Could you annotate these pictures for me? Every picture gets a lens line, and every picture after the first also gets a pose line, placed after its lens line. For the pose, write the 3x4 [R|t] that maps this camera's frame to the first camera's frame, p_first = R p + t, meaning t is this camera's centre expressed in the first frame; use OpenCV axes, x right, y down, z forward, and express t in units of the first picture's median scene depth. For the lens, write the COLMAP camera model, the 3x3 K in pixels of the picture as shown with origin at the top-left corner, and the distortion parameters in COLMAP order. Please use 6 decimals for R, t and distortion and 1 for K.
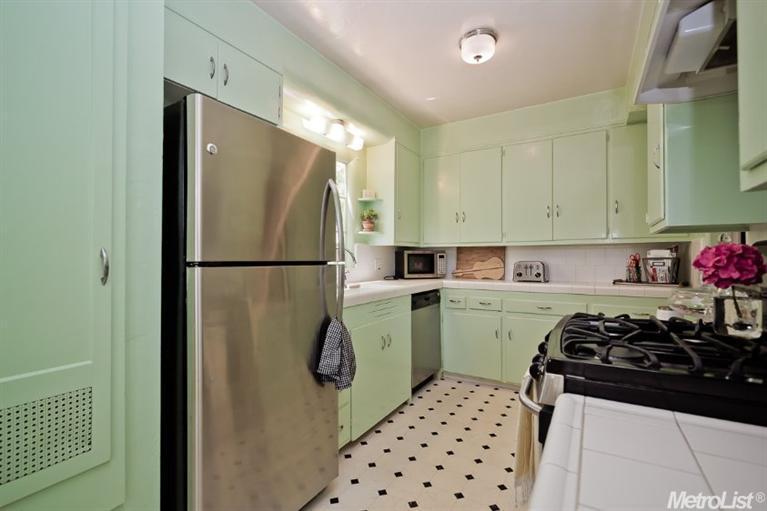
lens RADIAL K [[370.0, 0, 381.5], [0, 370.0, 253.8], [0, 0, 1]] dist [0.003939, 0.000593]
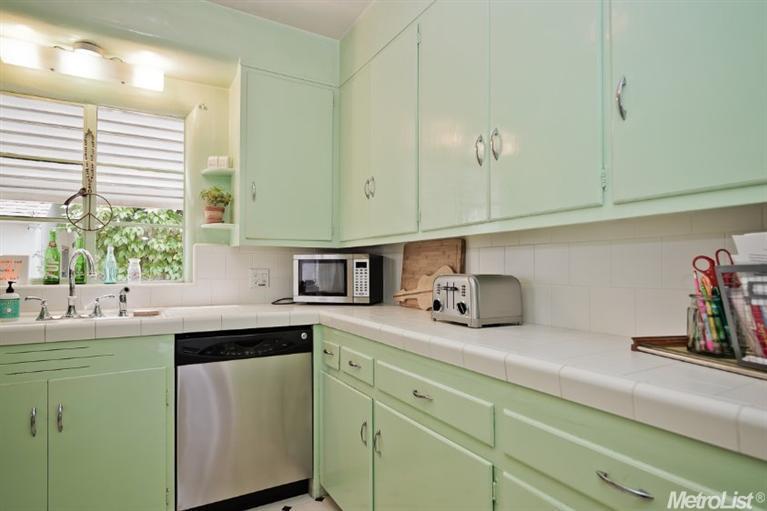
lens RADIAL K [[429.4, 0, 383.1], [0, 429.4, 259.5], [0, 0, 1]] dist [0.005792, 0.000601]
pose [[0.865370, -0.009855, -0.501036, 0.551974], [0.004813, 0.999924, -0.011354, 0.007609], [0.501110, 0.007414, 0.865352, 0.517266]]
